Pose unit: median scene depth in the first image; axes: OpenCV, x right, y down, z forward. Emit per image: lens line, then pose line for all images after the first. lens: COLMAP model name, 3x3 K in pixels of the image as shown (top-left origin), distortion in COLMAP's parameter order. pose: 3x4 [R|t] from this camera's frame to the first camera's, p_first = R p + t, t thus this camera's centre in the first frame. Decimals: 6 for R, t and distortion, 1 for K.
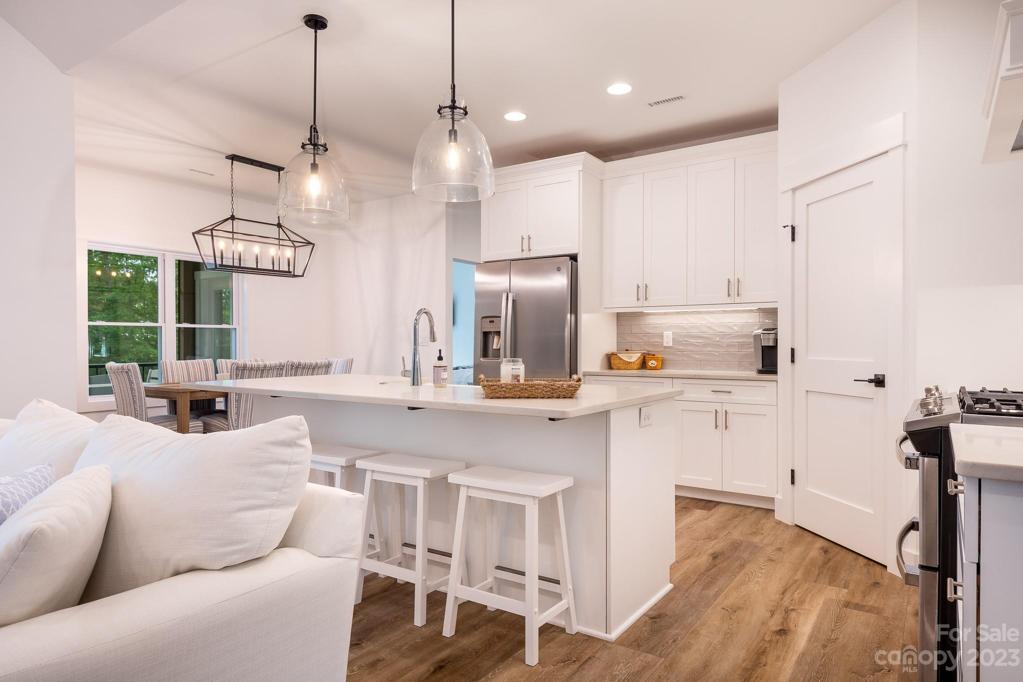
lens RADIAL K [[622.2, 0, 514.7], [0, 622.2, 347.7], [0, 0, 1]] dist [0.015199, -0.001324]
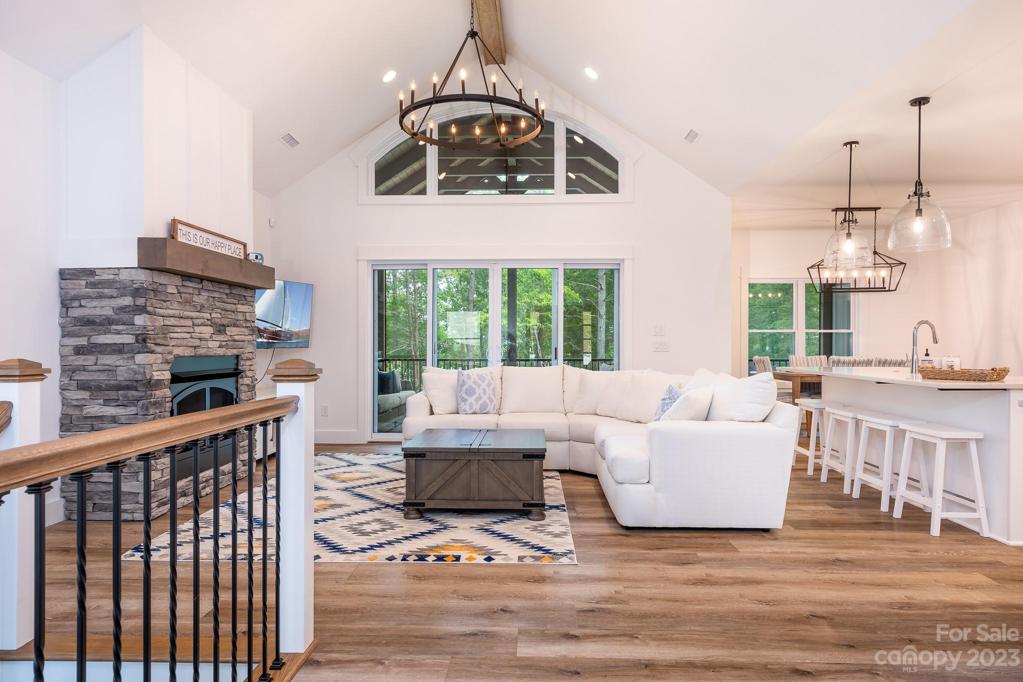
lens RADIAL K [[622.2, 0, 514.7], [0, 622.2, 347.7], [0, 0, 1]] dist [0.015199, -0.001324]
pose [[0.536861, 0.006330, -0.843647, 0.477129], [-0.007141, 0.999970, 0.002959, 0.002350], [0.843640, 0.004436, 0.536890, -0.486759]]
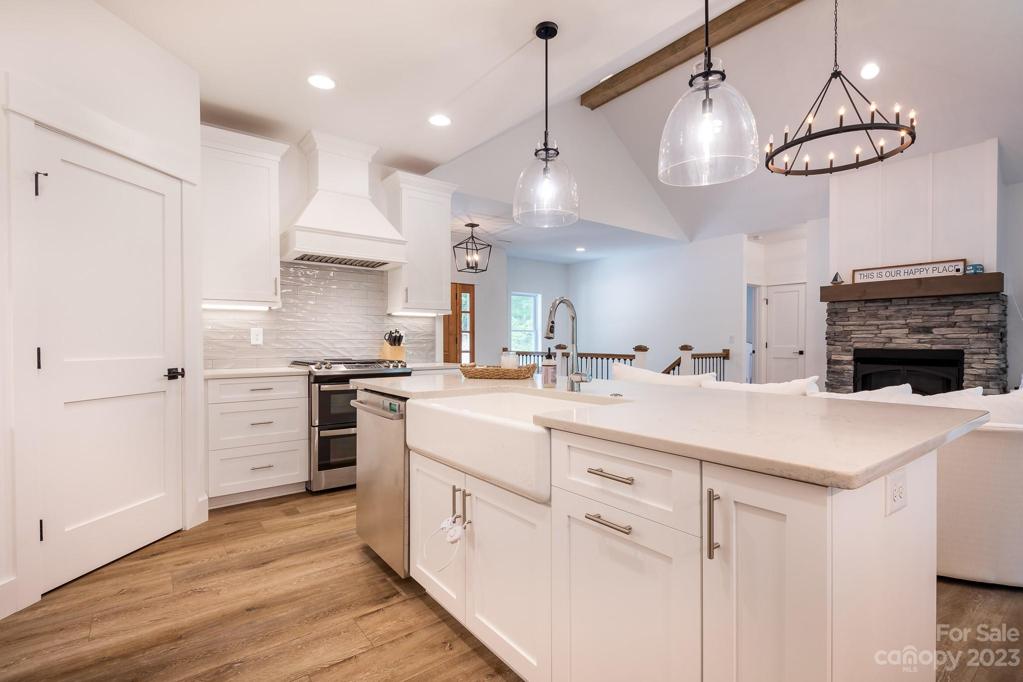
lens RADIAL K [[479.4, 0, 515.1], [0, 479.4, 345.0], [0, 0, 1]] dist [0.013020, -0.000783]
pose [[-0.951075, -0.002276, 0.308951, -0.232413], [0.002629, 0.999877, 0.015460, -0.009328], [-0.308948, 0.015516, -0.950952, 1.340869]]
